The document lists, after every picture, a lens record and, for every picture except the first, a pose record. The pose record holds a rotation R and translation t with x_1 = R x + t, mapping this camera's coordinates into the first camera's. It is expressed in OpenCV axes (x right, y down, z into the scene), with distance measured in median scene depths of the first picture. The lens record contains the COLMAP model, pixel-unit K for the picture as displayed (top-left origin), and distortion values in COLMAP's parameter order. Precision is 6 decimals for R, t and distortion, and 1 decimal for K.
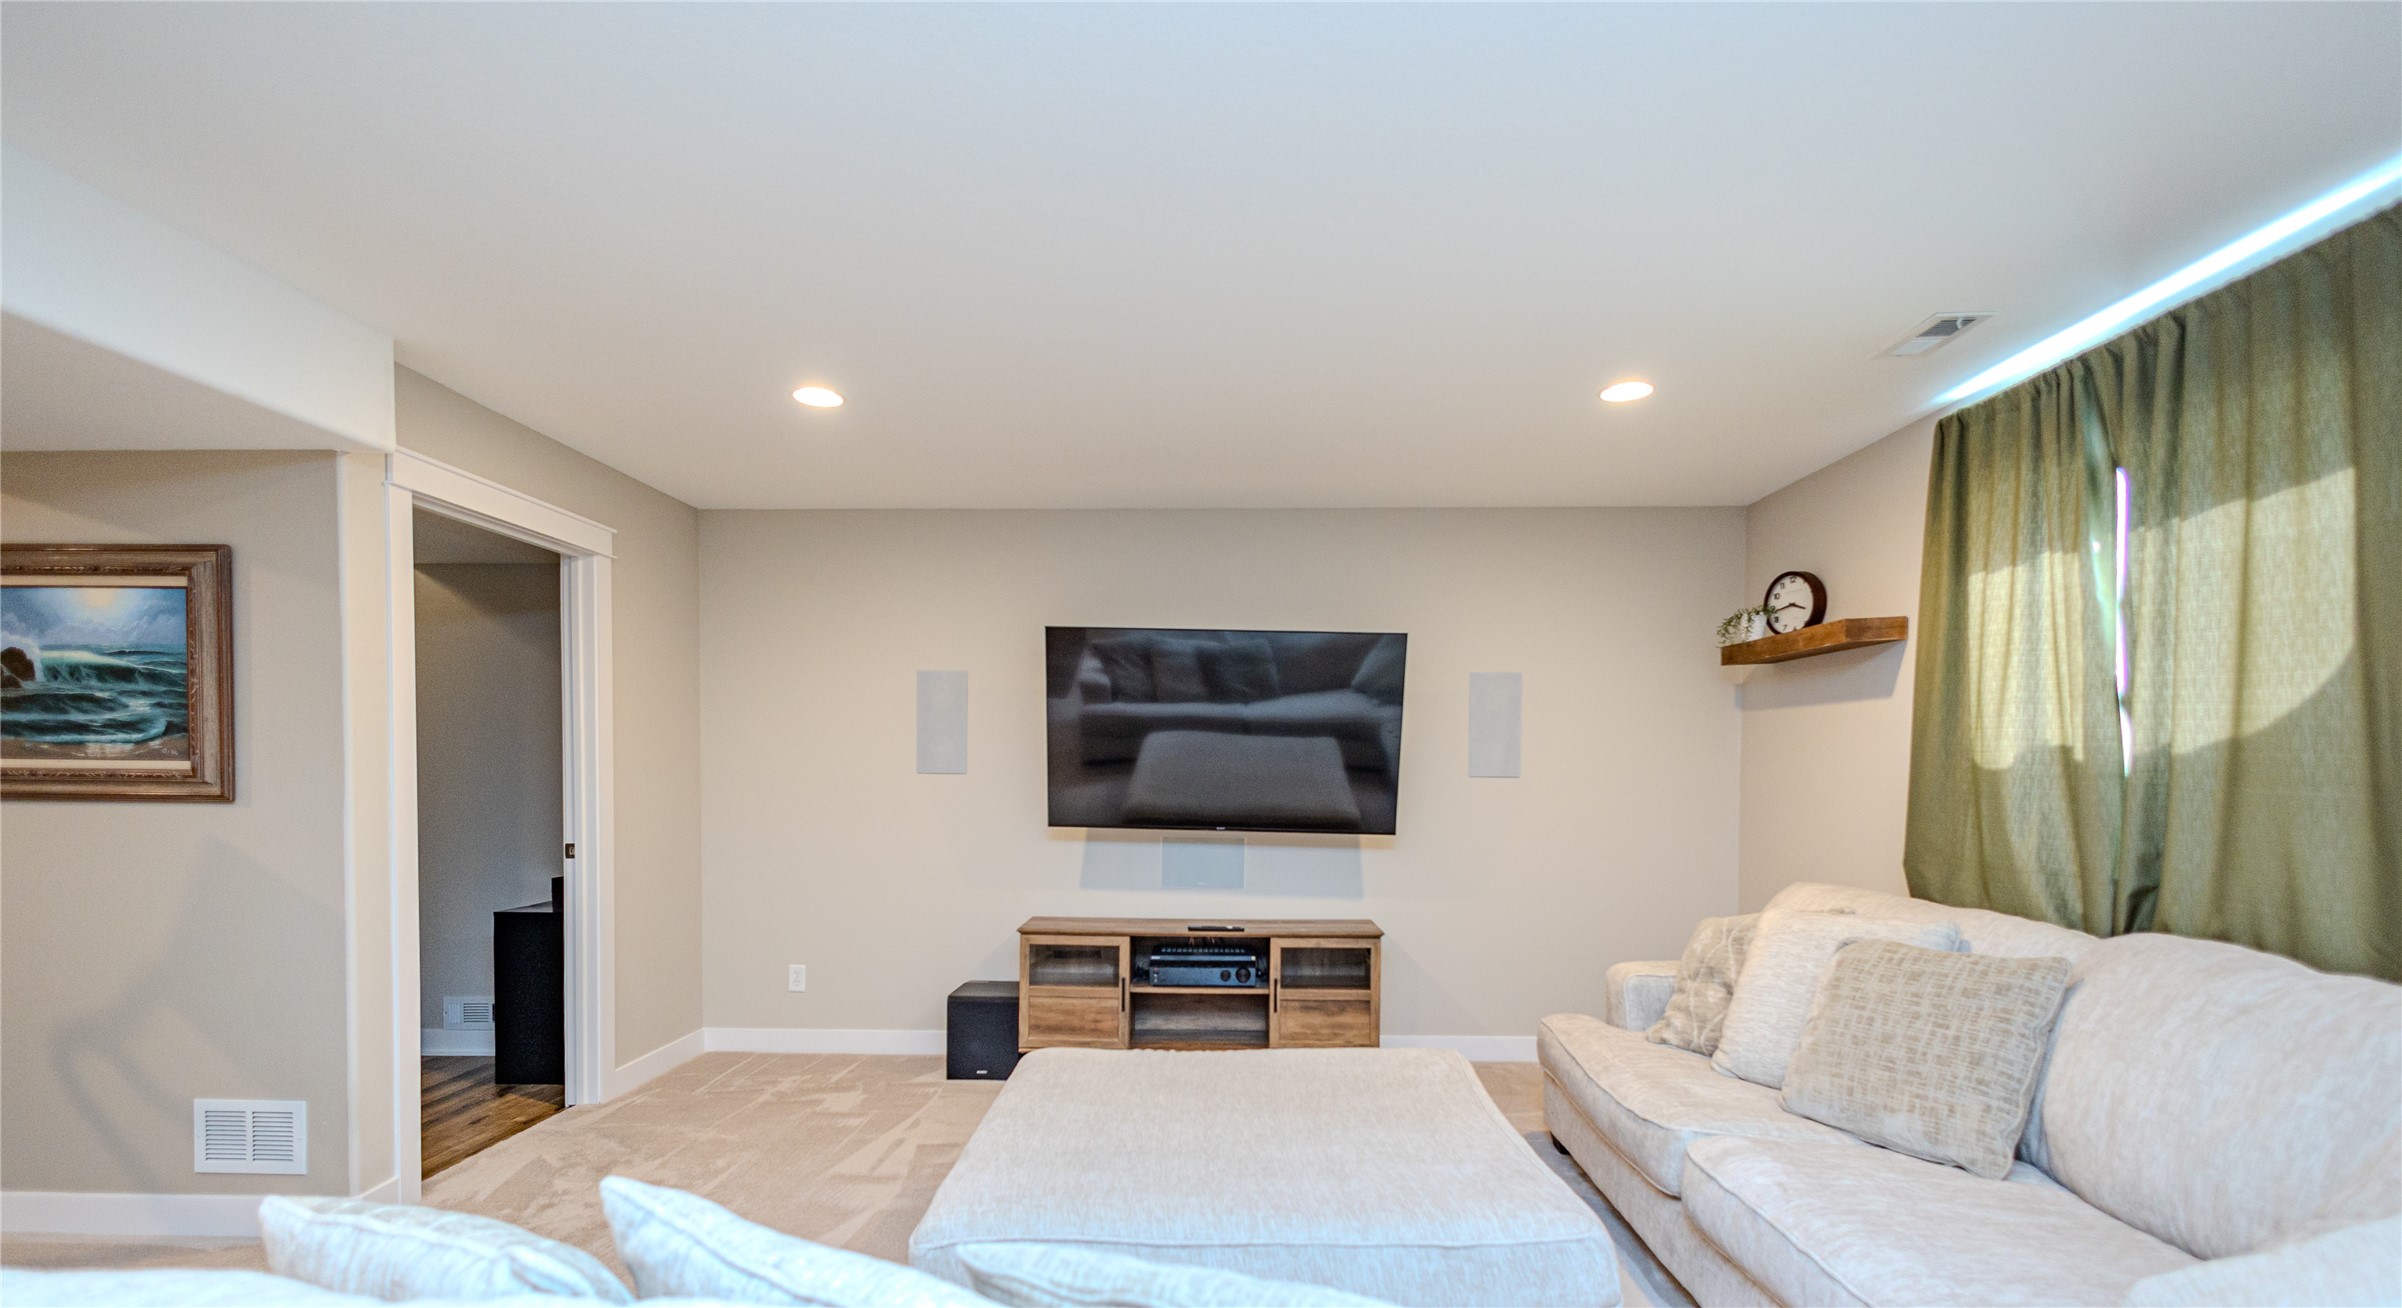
lens RADIAL K [[1112.9, 0, 1191.8], [0, 1112.9, 799.0], [0, 0, 1]] dist [0.002749, 0.000736]
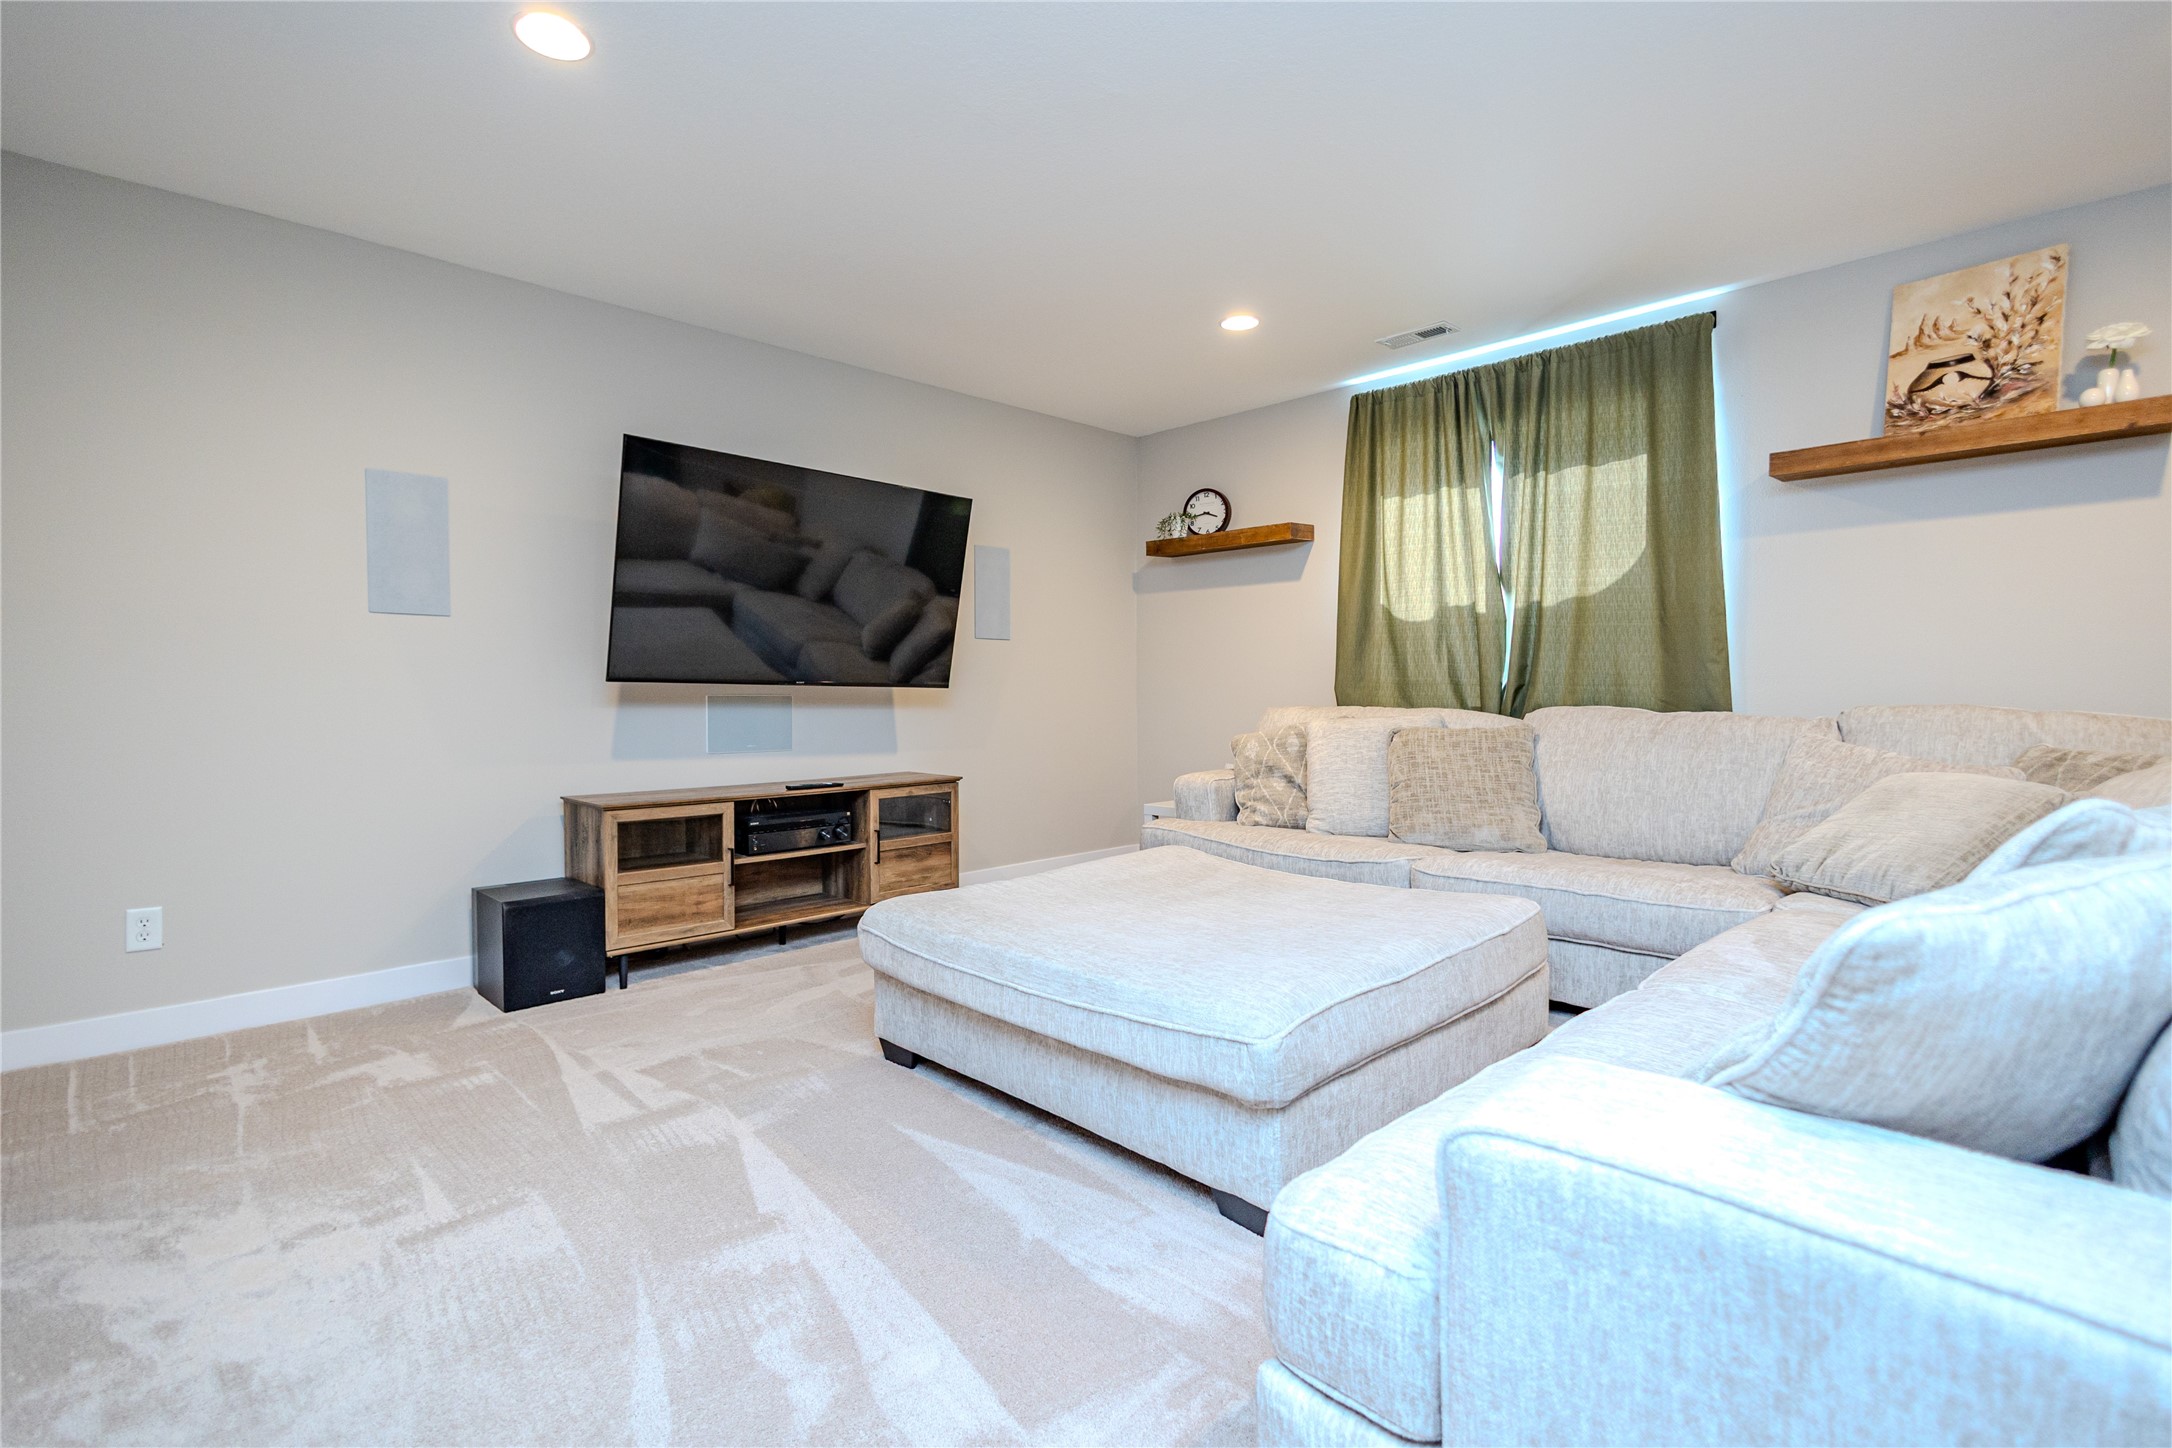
lens RADIAL K [[1005.4, 0, 1082.2], [0, 1005.4, 723.7], [0, 0, 1]] dist [0.010519, -0.001162]
pose [[0.691082, -0.032186, 0.722059, -0.452543], [0.027435, 0.999456, 0.018293, 0.055362], [-0.722255, 0.007167, 0.691589, 0.248975]]
